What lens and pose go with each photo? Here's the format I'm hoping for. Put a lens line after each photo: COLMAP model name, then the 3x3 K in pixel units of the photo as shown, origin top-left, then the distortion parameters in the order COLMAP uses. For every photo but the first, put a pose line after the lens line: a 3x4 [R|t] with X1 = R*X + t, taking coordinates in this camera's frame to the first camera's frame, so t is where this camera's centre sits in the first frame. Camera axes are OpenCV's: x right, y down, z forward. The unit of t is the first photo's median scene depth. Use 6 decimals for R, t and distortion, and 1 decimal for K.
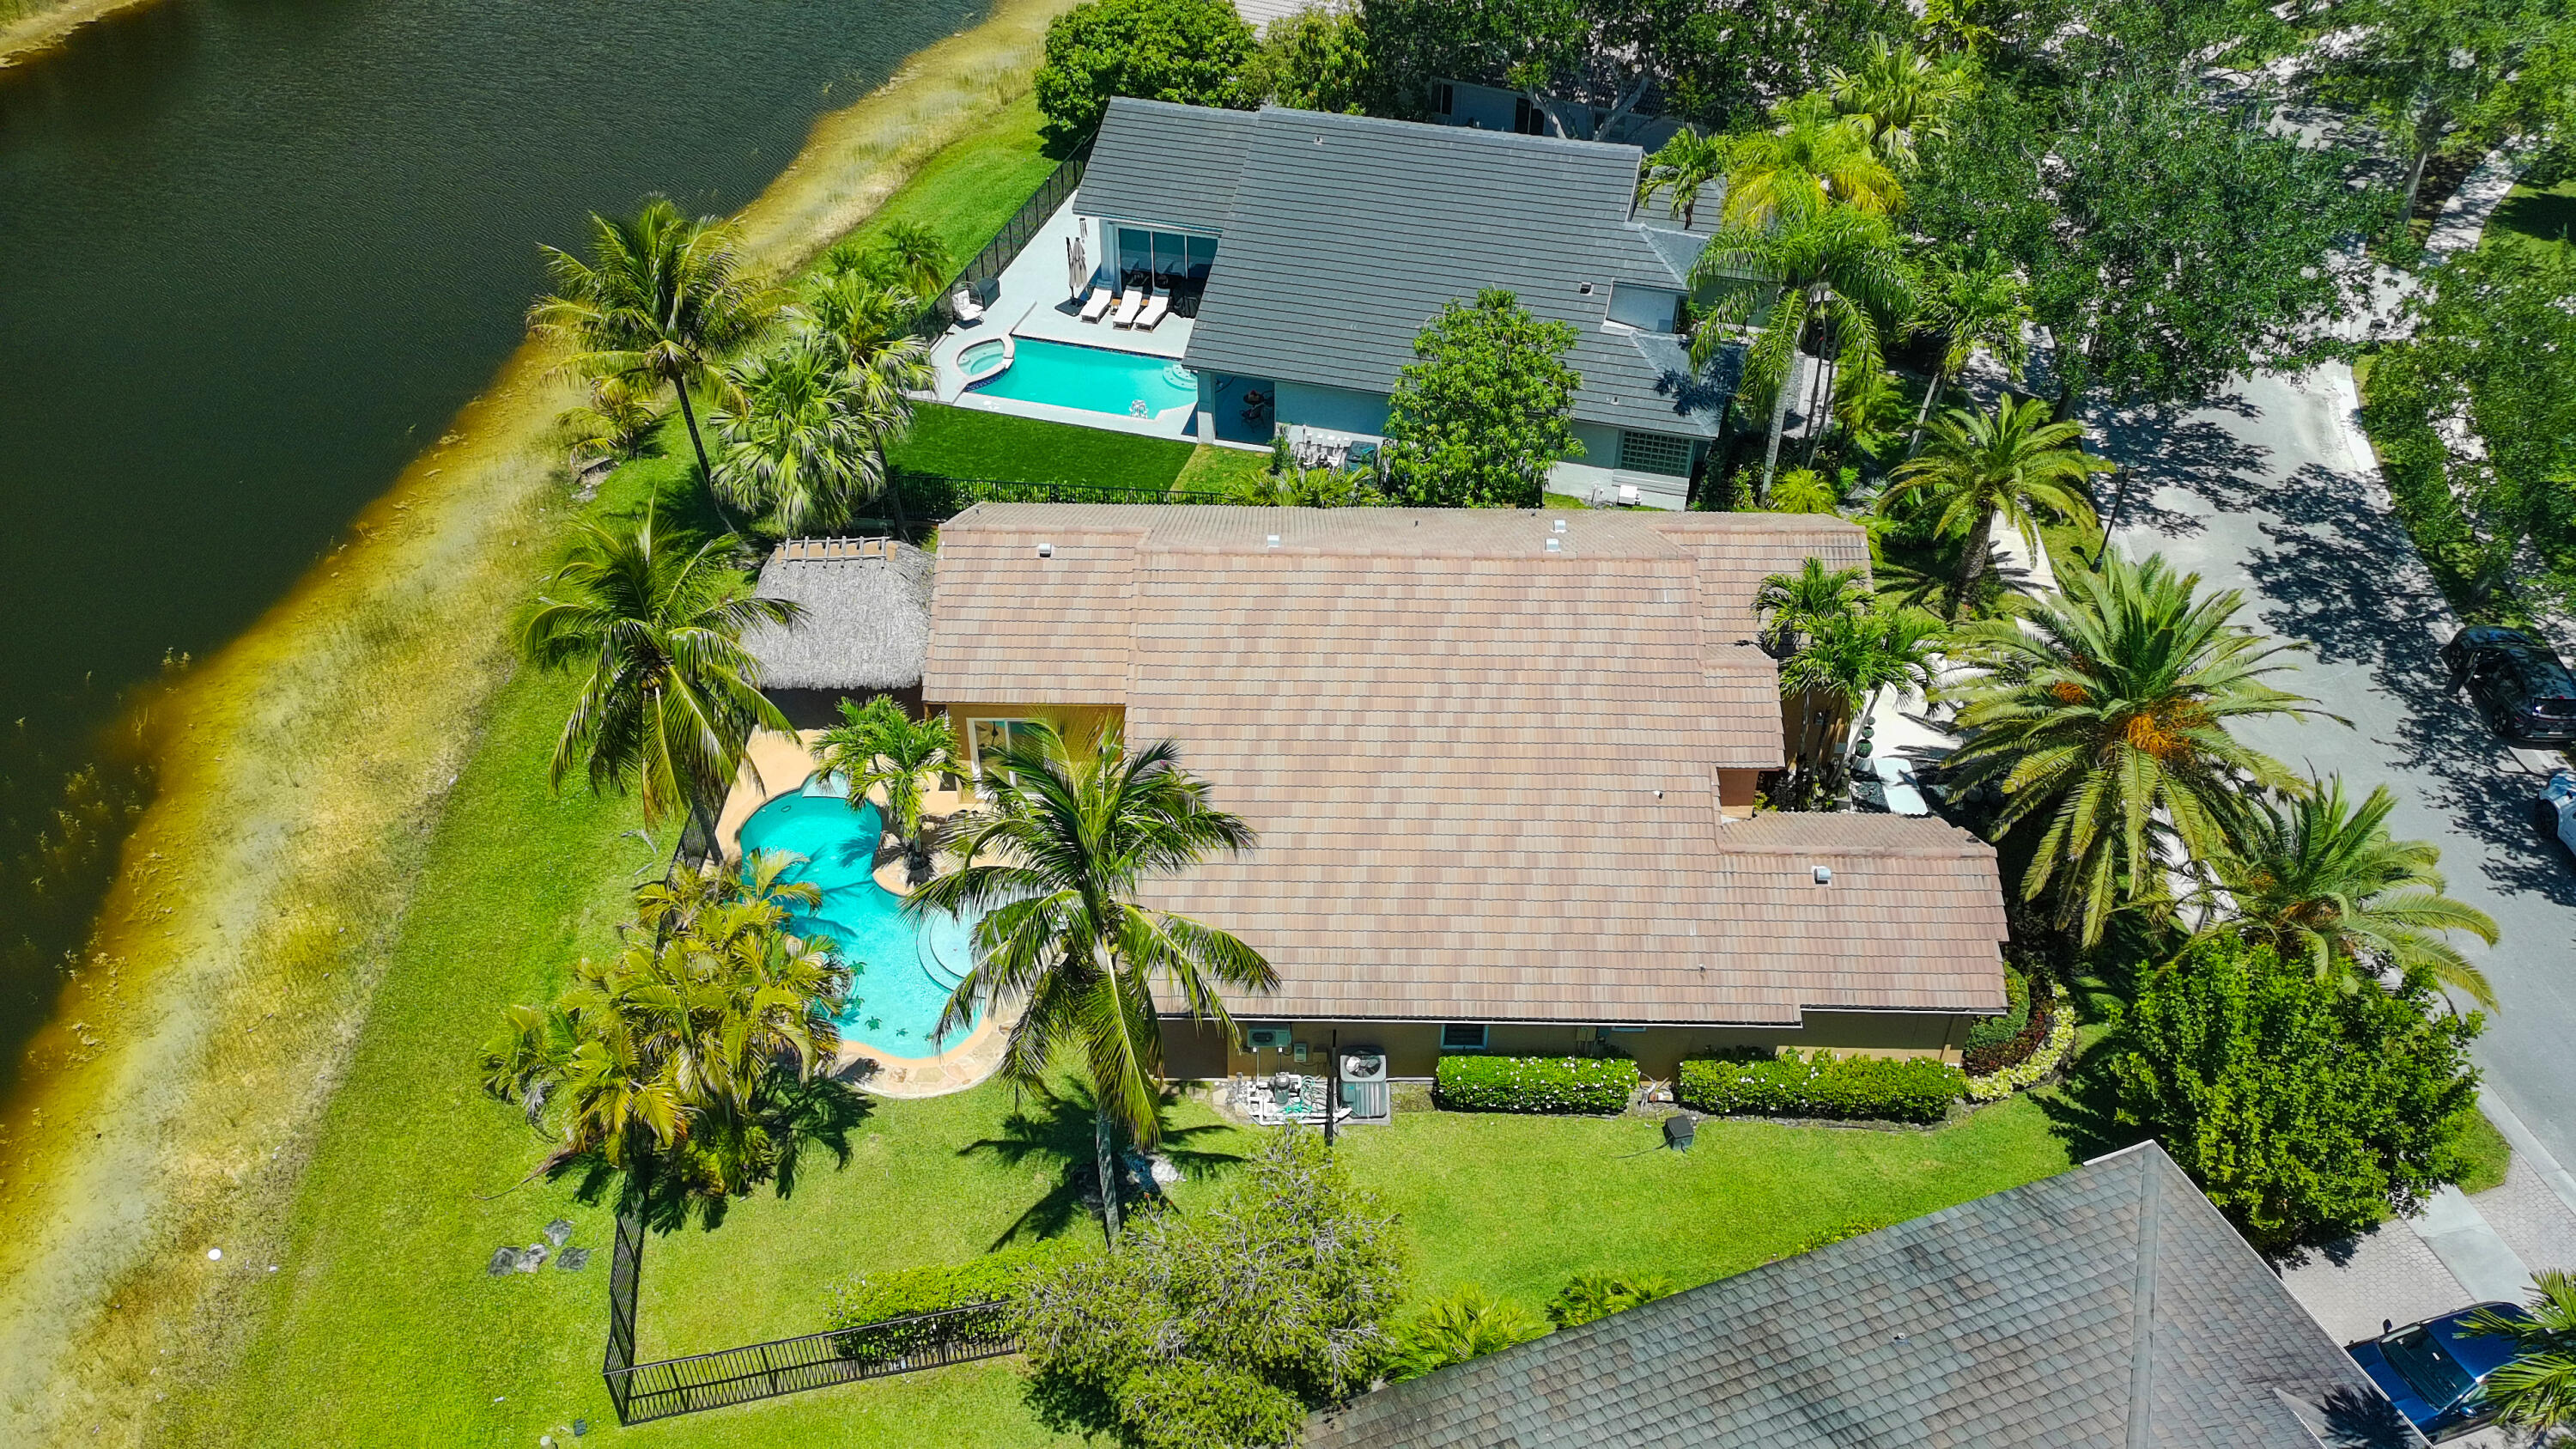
lens RADIAL K [[1983.1, 0, 1272.5], [0, 1983.1, 715.2], [0, 0, 1]] dist [0.054996, -0.044897]
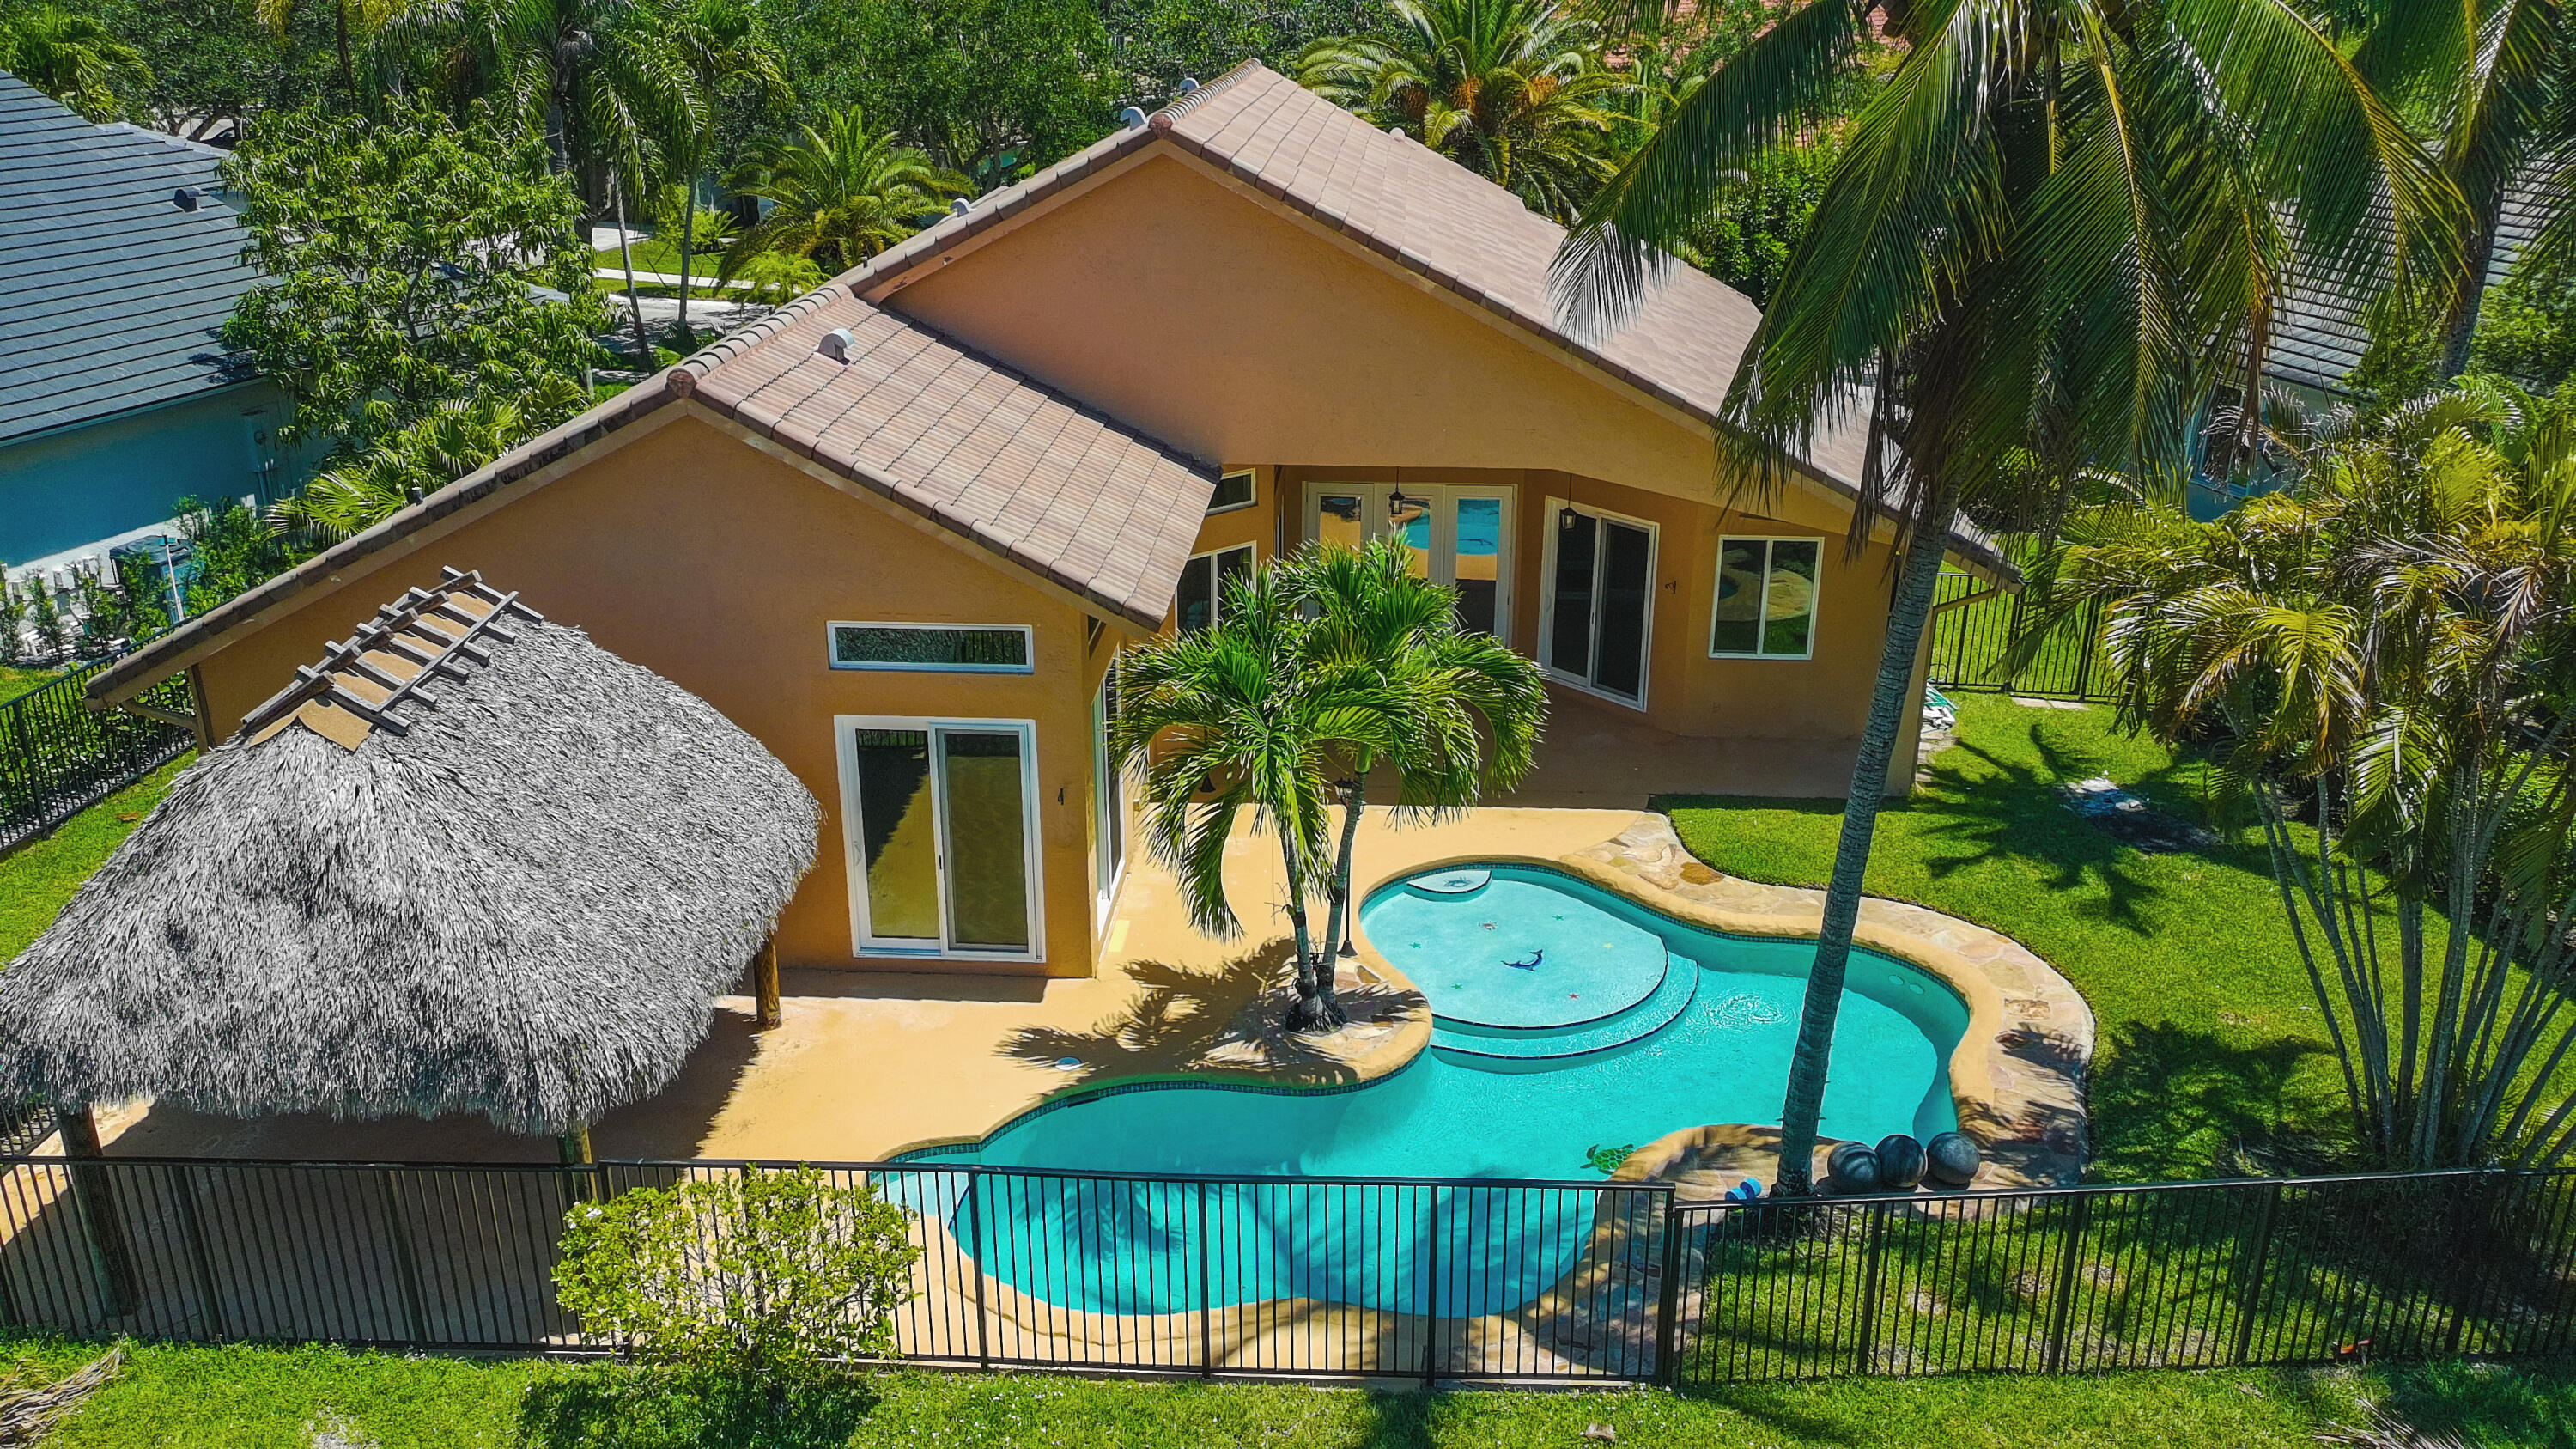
lens RADIAL K [[1983.1, 0, 1280.9], [0, 1983.1, 719.9], [0, 0, 1]] dist [0.054996, -0.044897]
pose [[0.056371, -0.353204, 0.933846, -0.600379], [0.618337, 0.746716, 0.245101, -0.082050], [-0.783889, 0.563615, 0.260492, 0.989215]]
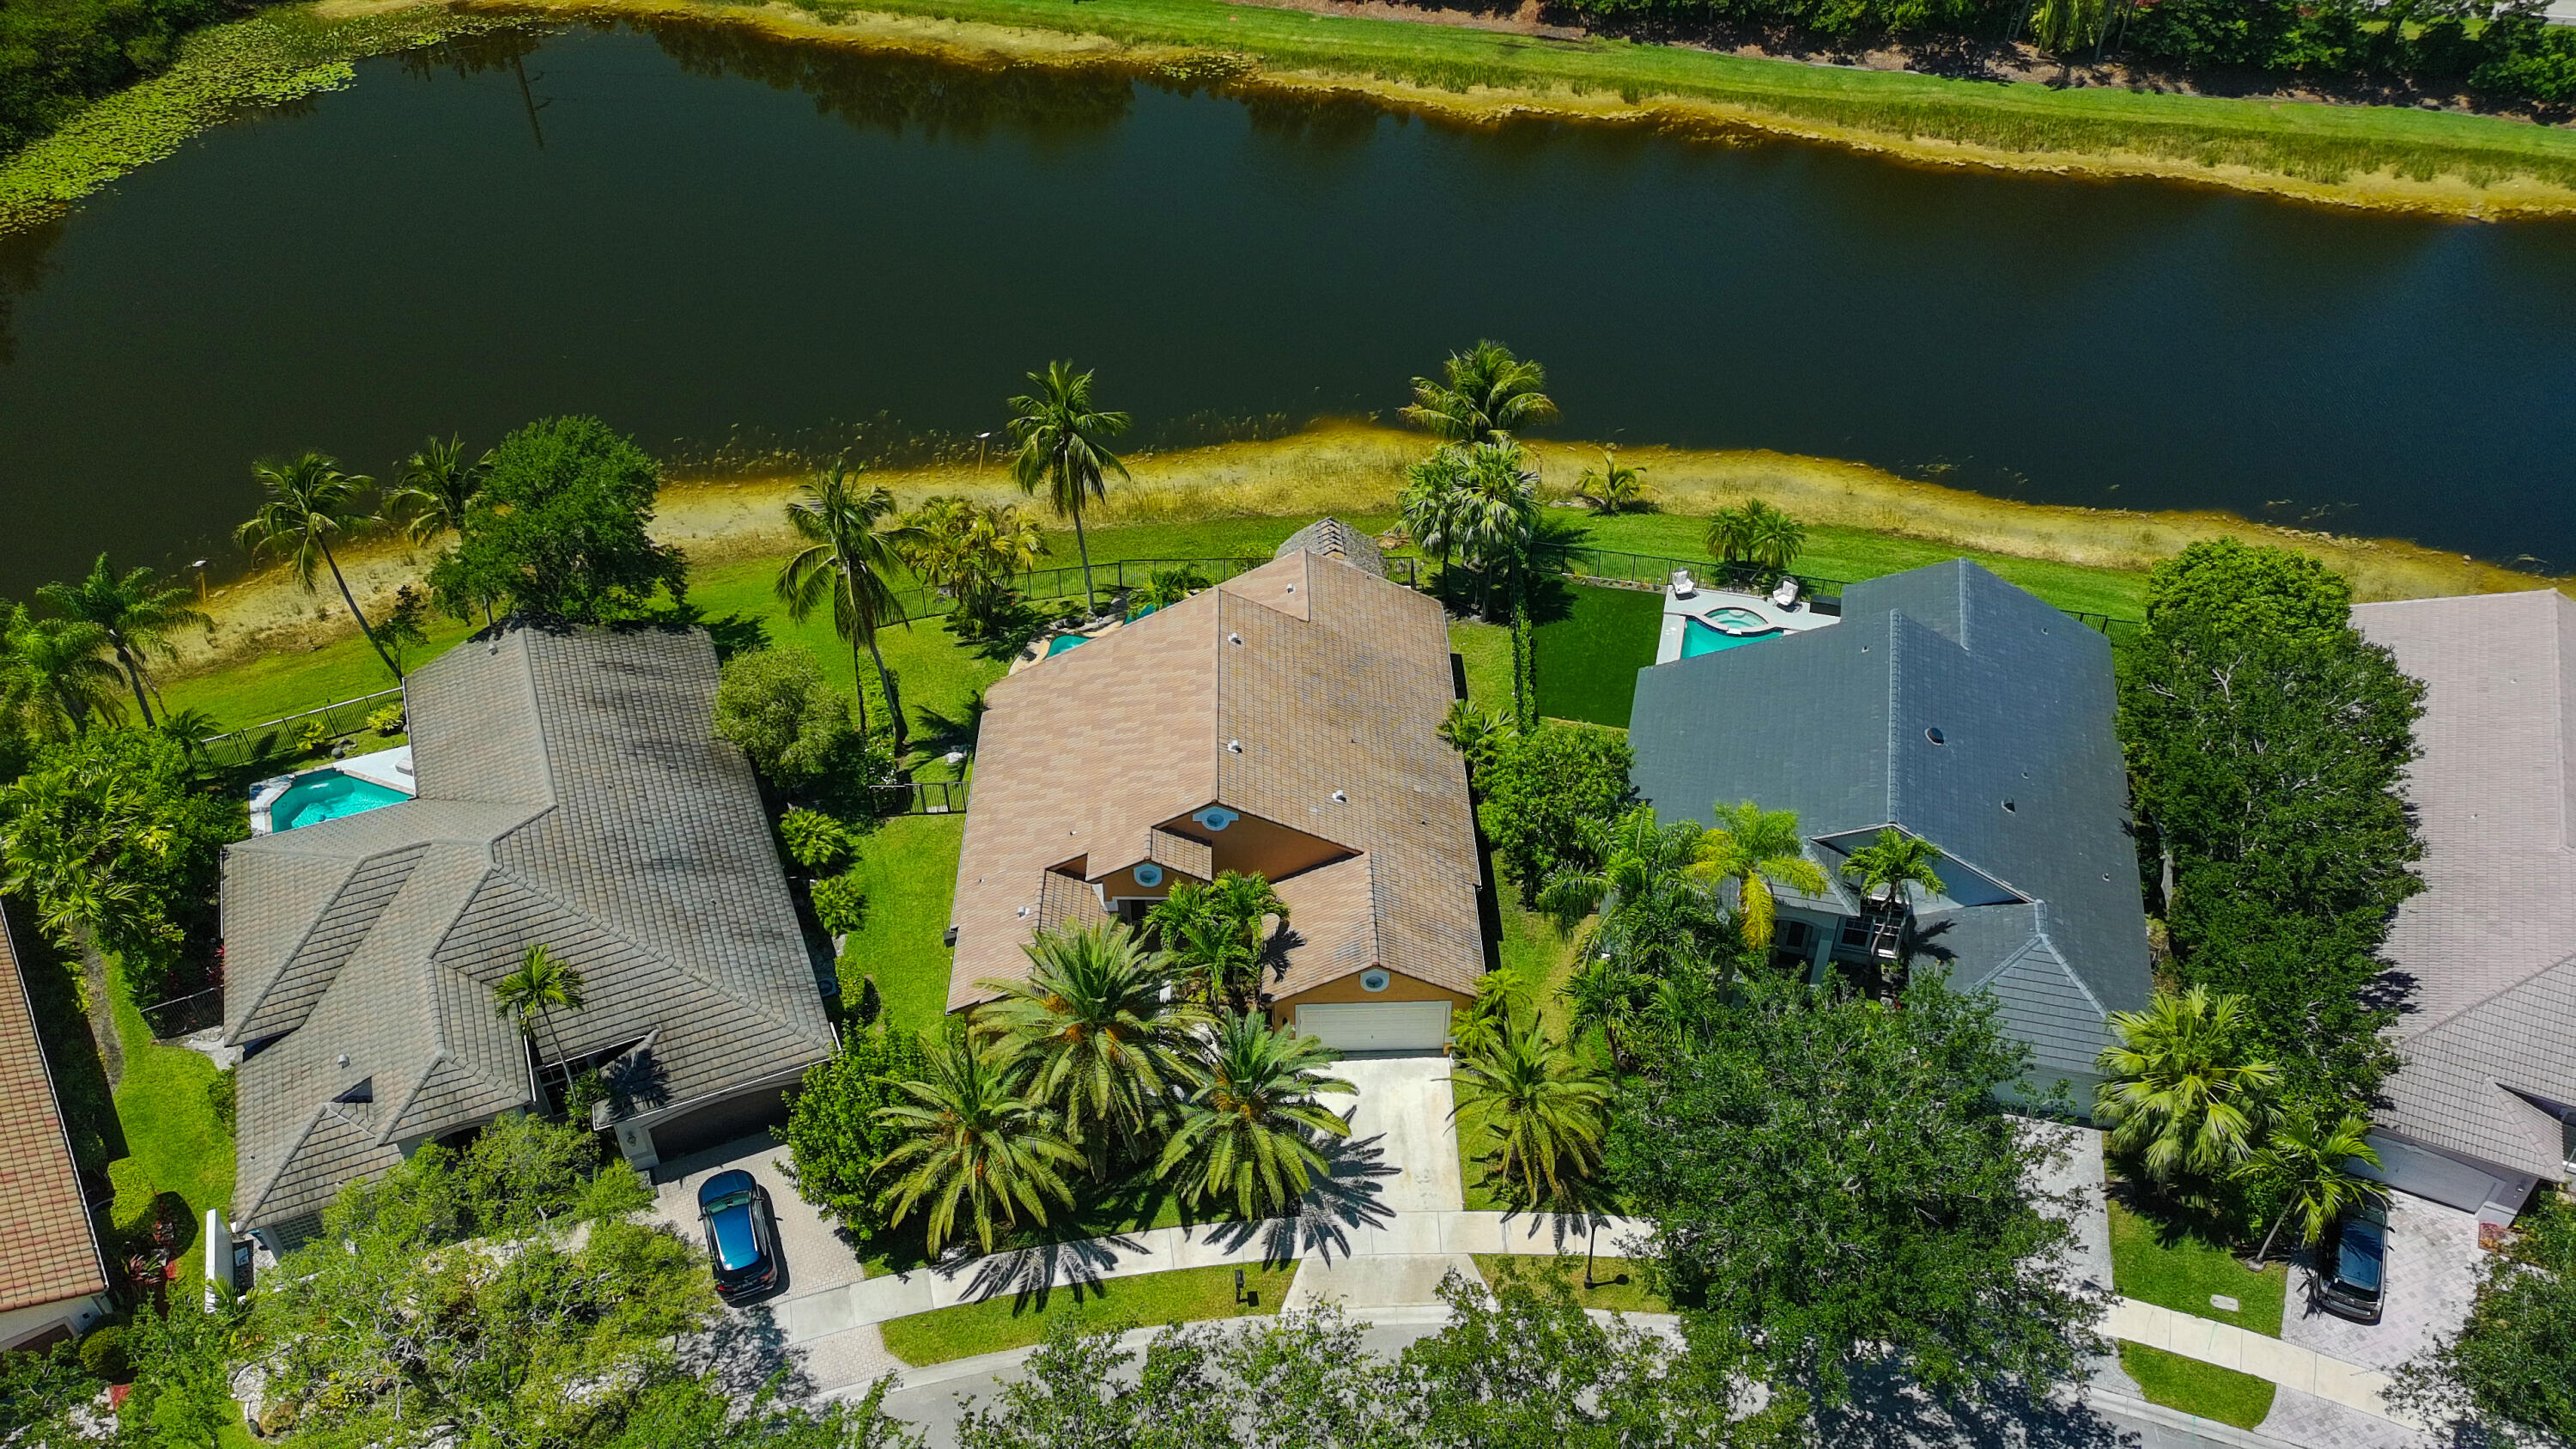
lens RADIAL K [[1983.1, 0, 1292.0], [0, 1983.1, 716.5], [0, 0, 1]] dist [0.054996, -0.044897]
pose [[0.040337, 0.640745, -0.766693, 1.444481], [-0.609872, 0.623594, 0.489067, -0.972527], [0.791473, 0.447858, 0.415926, 0.391232]]
